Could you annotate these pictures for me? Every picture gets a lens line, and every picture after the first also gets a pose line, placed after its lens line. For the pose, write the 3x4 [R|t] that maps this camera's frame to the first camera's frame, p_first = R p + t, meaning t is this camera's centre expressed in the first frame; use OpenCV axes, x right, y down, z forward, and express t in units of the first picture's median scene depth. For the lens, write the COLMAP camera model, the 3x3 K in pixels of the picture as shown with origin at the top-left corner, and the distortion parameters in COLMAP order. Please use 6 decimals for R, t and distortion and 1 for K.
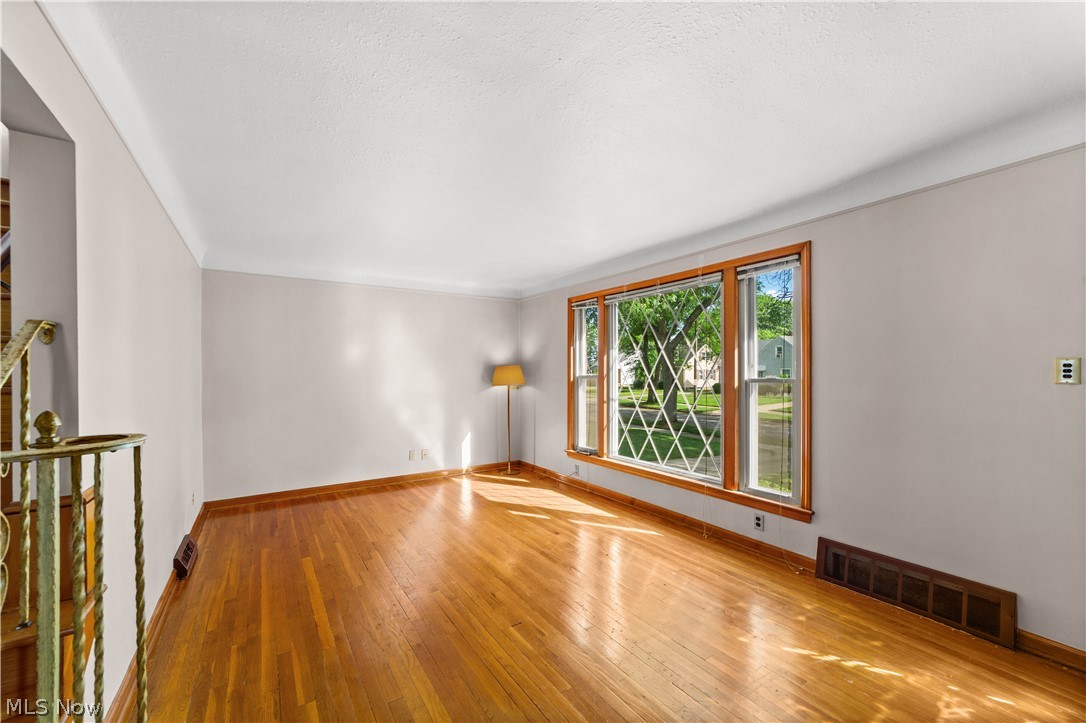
lens RADIAL K [[421.5, 0, 535.9], [0, 421.5, 371.0], [0, 0, 1]] dist [-0.028230, 0.012662]
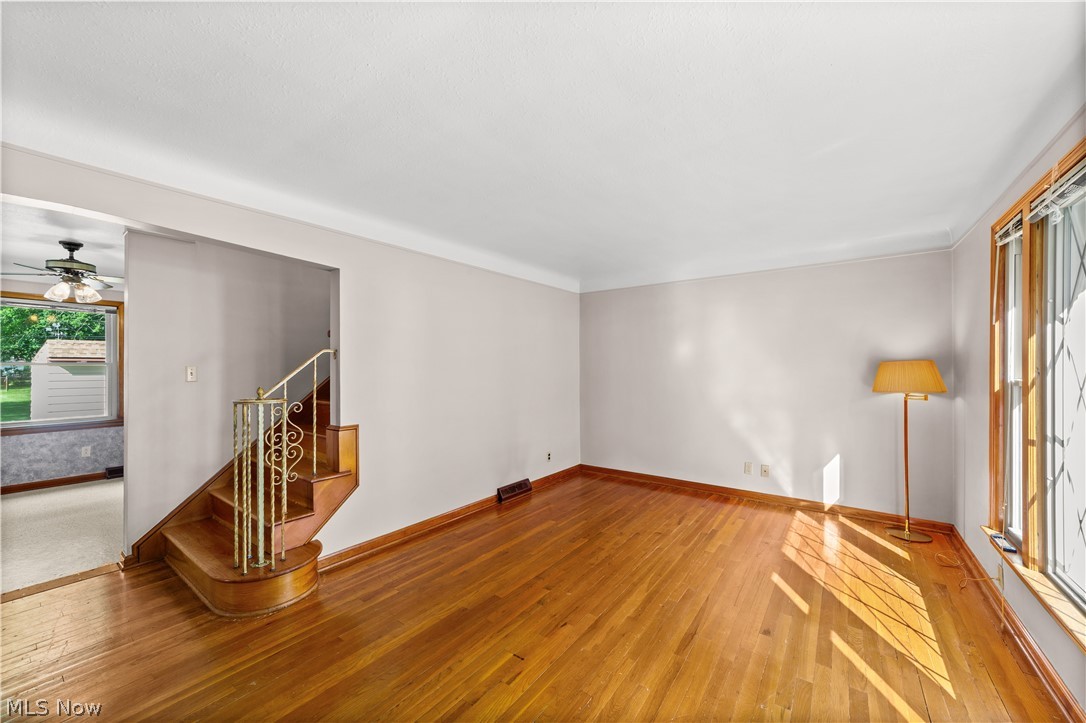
lens RADIAL K [[412.2, 0, 543.0], [0, 412.2, 361.5], [0, 0, 1]] dist [0.000112, 0.000114]
pose [[0.347674, -0.011357, -0.937547, 0.368783], [0.000872, 0.999930, -0.011789, -0.005911], [0.937615, 0.003281, 0.347660, 0.341993]]
